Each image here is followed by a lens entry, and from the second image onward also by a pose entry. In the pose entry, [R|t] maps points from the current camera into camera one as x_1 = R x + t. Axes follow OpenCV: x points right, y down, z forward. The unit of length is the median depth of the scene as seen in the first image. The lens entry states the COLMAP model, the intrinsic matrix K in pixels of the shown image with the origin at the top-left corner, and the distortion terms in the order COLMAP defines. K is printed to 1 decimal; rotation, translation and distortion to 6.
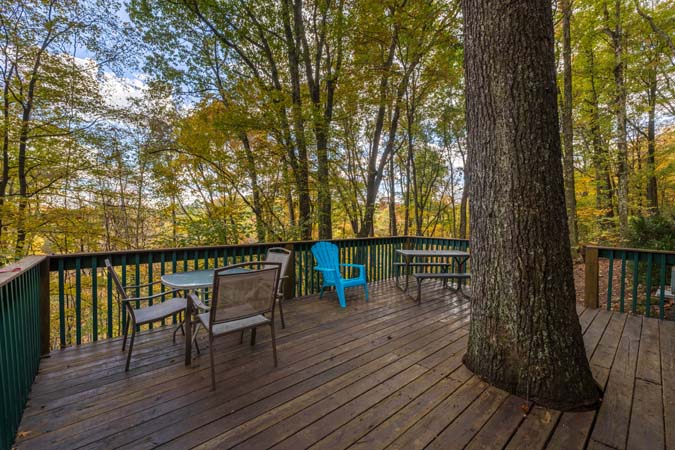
lens RADIAL K [[283.4, 0, 337.5], [0, 283.4, 225.0], [0, 0, 1]] dist [0.002602, 0.000061]
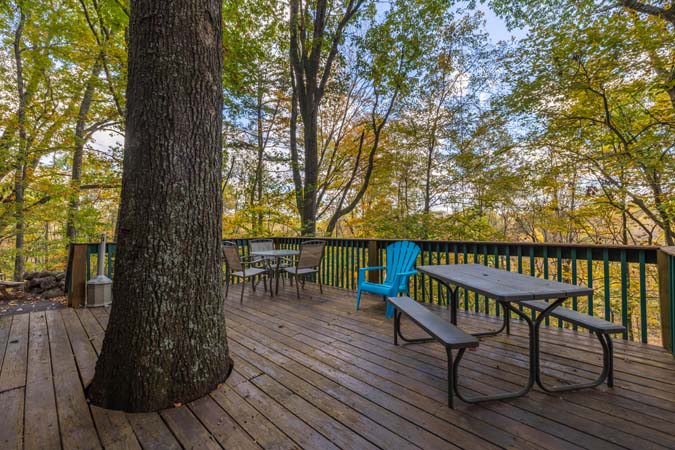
lens RADIAL K [[283.4, 0, 337.5], [0, 283.4, 225.0], [0, 0, 1]] dist [0.002602, 0.000061]
pose [[0.091154, 0.005428, -0.995822, 0.967377], [0.022157, 0.999727, 0.007477, -0.004323], [0.995590, -0.022746, 0.091009, 0.846256]]
